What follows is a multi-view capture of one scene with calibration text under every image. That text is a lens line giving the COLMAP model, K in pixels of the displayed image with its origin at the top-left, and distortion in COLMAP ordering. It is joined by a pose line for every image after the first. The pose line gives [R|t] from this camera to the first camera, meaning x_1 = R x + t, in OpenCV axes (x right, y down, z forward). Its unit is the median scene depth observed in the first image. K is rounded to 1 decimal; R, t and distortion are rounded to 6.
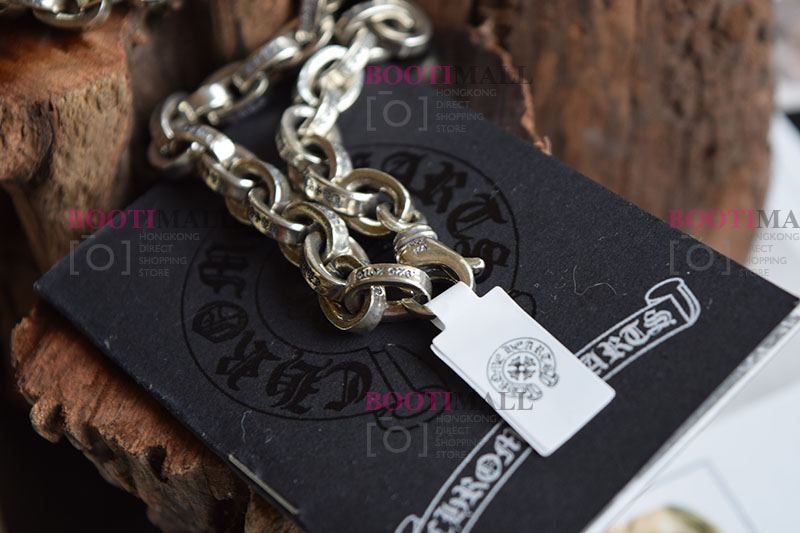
lens RADIAL K [[1702.4, 0, 400.0], [0, 1702.4, 266.5], [0, 0, 1]] dist [0.033316, 0.135094]
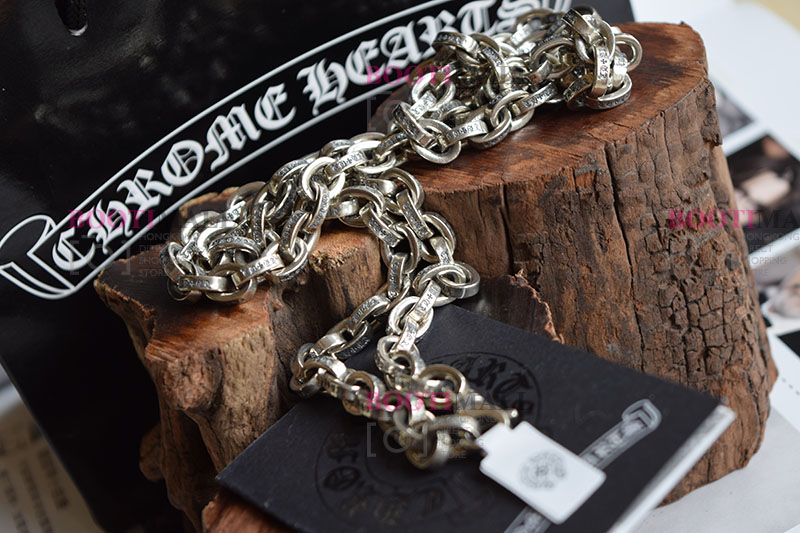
lens RADIAL K [[1702.4, 0, 400.0], [0, 1702.4, 266.5], [0, 0, 1]] dist [0.033316, 0.135094]
pose [[0.987380, -0.116469, -0.107307, 0.112396], [0.085688, 0.962741, -0.256491, 0.222666], [0.133182, 0.244059, 0.960572, -0.396658]]
